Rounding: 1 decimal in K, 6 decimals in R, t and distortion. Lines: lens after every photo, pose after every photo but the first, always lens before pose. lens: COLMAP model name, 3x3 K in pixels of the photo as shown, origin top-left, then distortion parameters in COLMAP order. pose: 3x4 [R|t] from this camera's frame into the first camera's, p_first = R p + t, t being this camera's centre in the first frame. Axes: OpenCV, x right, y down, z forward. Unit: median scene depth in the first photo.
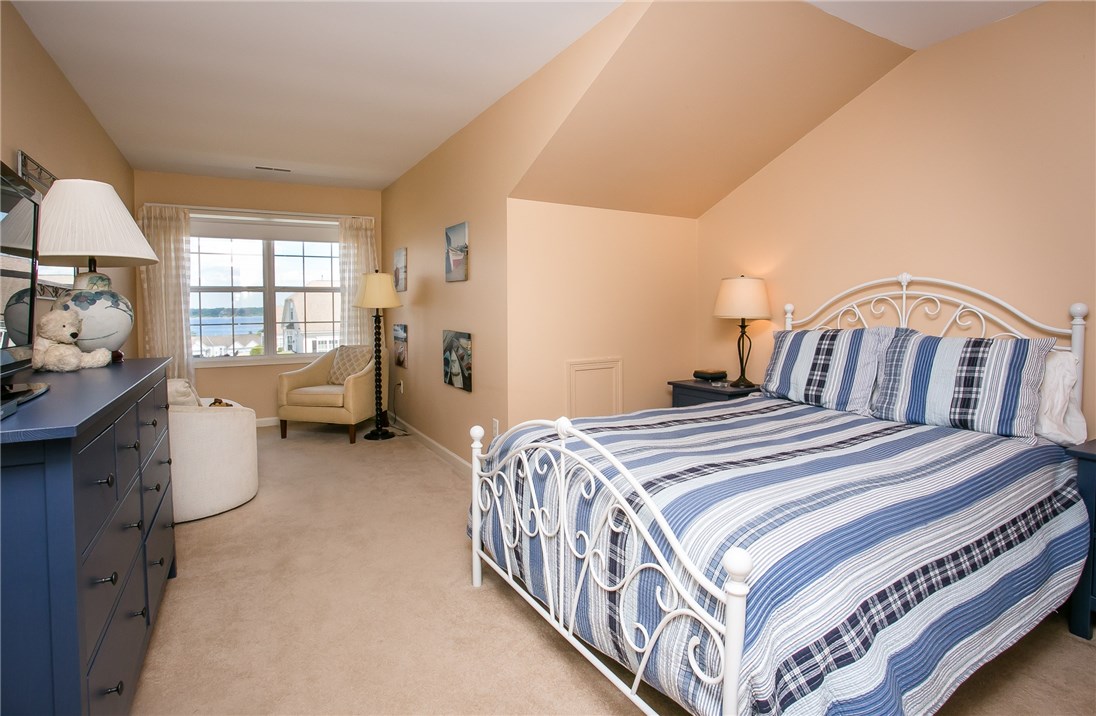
lens RADIAL K [[562.6, 0, 548.3], [0, 562.6, 330.1], [0, 0, 1]] dist [-0.048756, -0.000126]
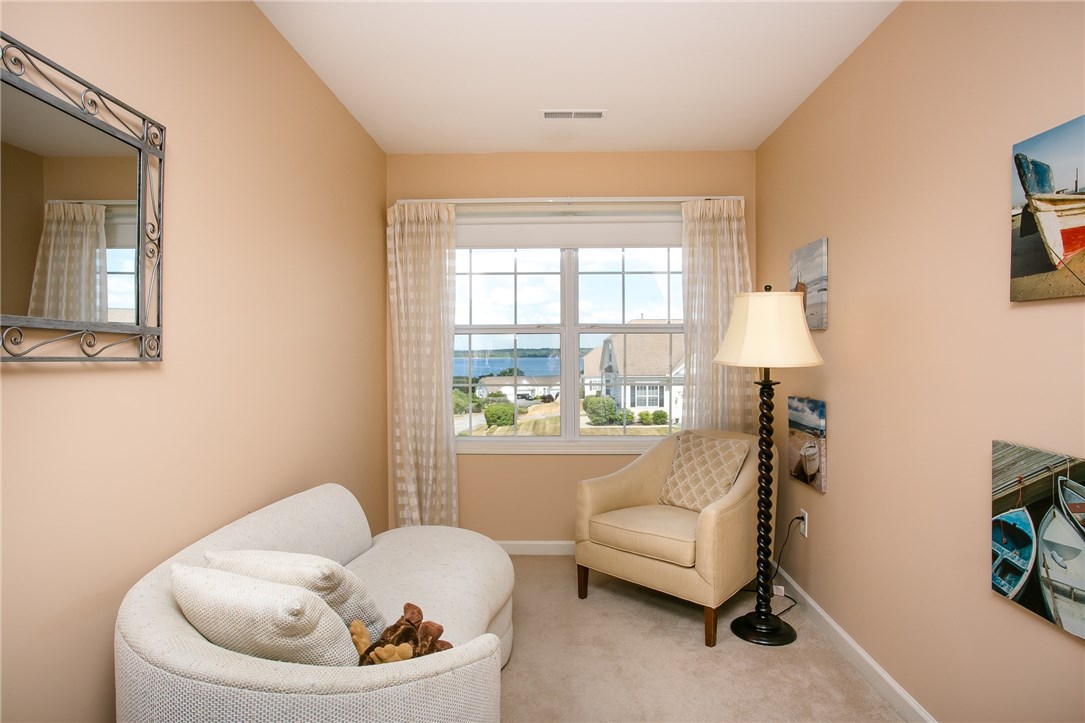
lens RADIAL K [[661.5, 0, 542.5], [0, 661.5, 361.5], [0, 0, 1]] dist [-0.000314, 0.000622]
pose [[0.860432, 0.010921, -0.509447, -0.169648], [-0.021653, 0.999651, -0.015141, -0.028149], [0.509104, 0.024059, 0.860369, 0.388130]]
